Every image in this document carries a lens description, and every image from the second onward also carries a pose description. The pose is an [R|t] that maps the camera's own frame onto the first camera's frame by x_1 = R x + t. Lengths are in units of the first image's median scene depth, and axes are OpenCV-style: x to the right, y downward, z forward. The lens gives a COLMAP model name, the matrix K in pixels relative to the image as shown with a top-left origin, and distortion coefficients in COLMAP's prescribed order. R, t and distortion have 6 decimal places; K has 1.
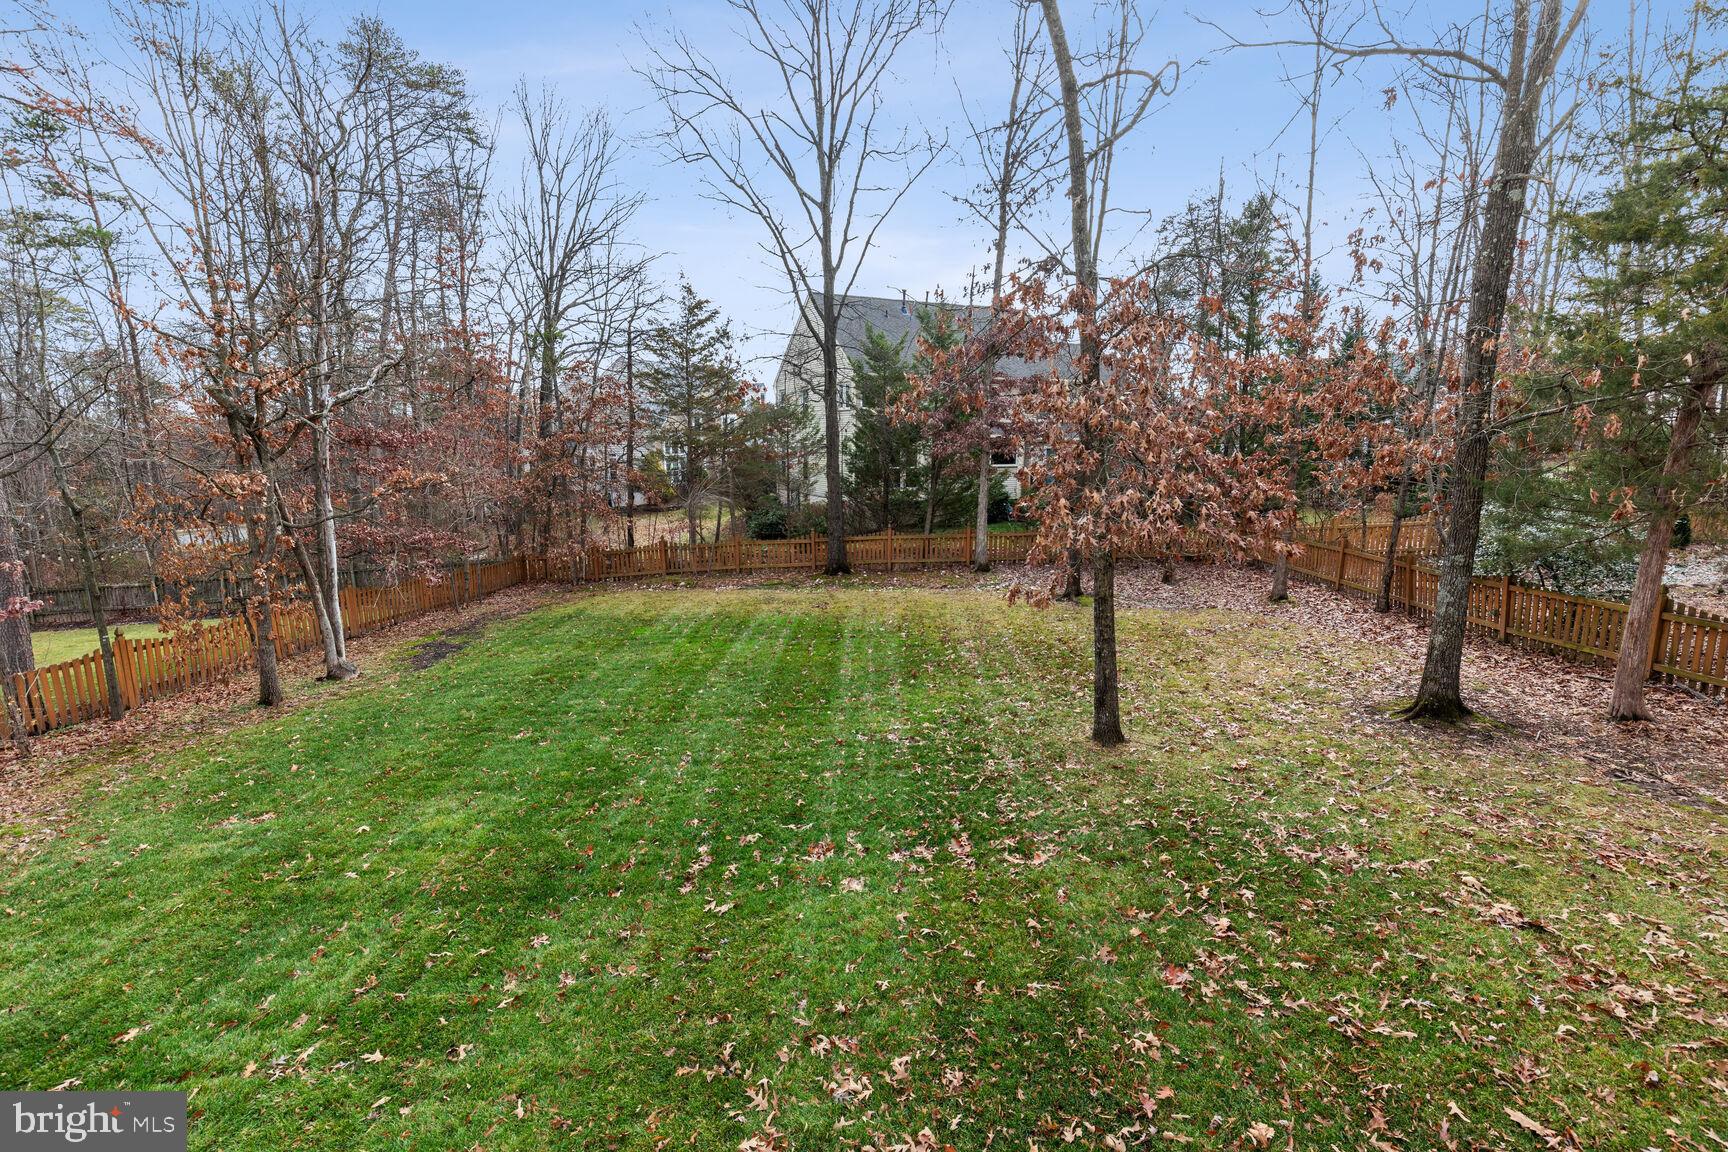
lens RADIAL K [[794.2, 0, 862.7], [0, 794.2, 583.0], [0, 0, 1]] dist [0.002674, -0.000271]
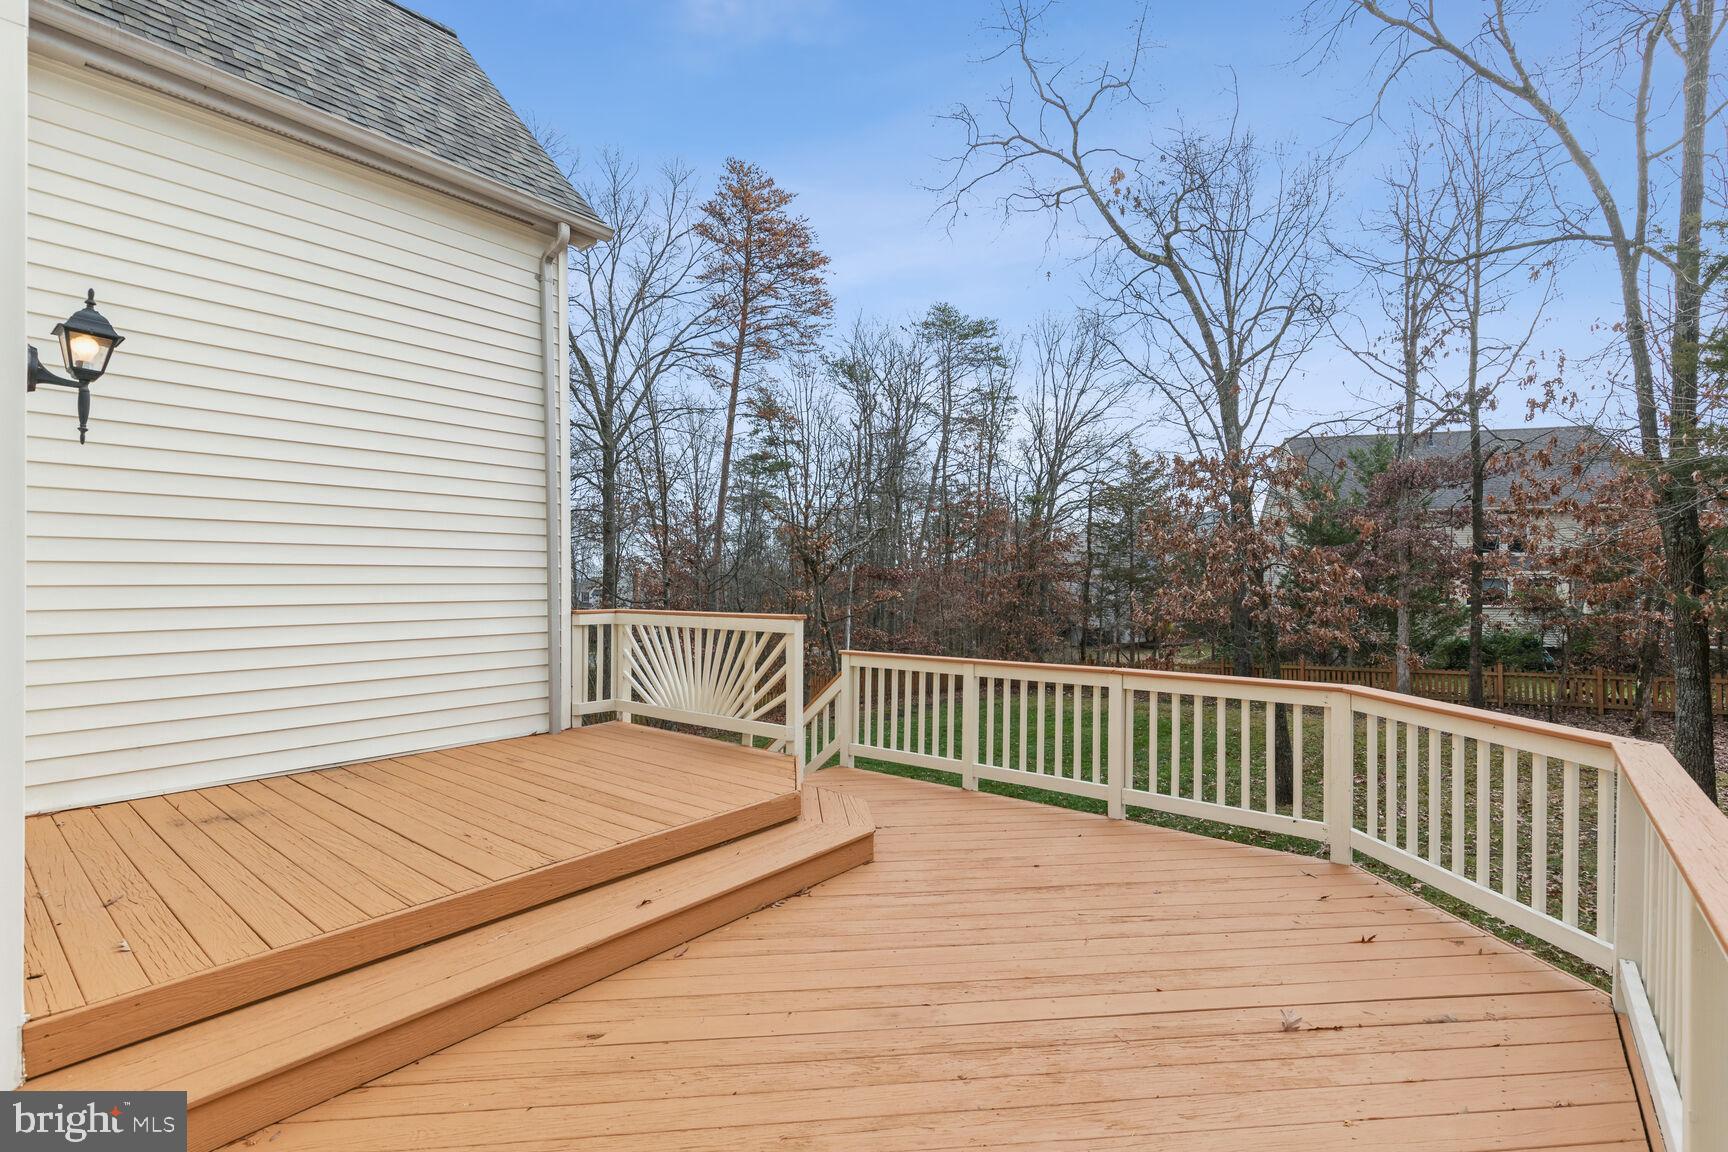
lens RADIAL K [[794.2, 0, 862.7], [0, 794.2, 583.0], [0, 0, 1]] dist [0.002674, -0.000271]
pose [[0.777003, -0.004095, -0.629484, 0.212999], [-0.109889, 0.983742, -0.142040, 0.040114], [0.619832, 0.179539, 0.763921, -0.144611]]
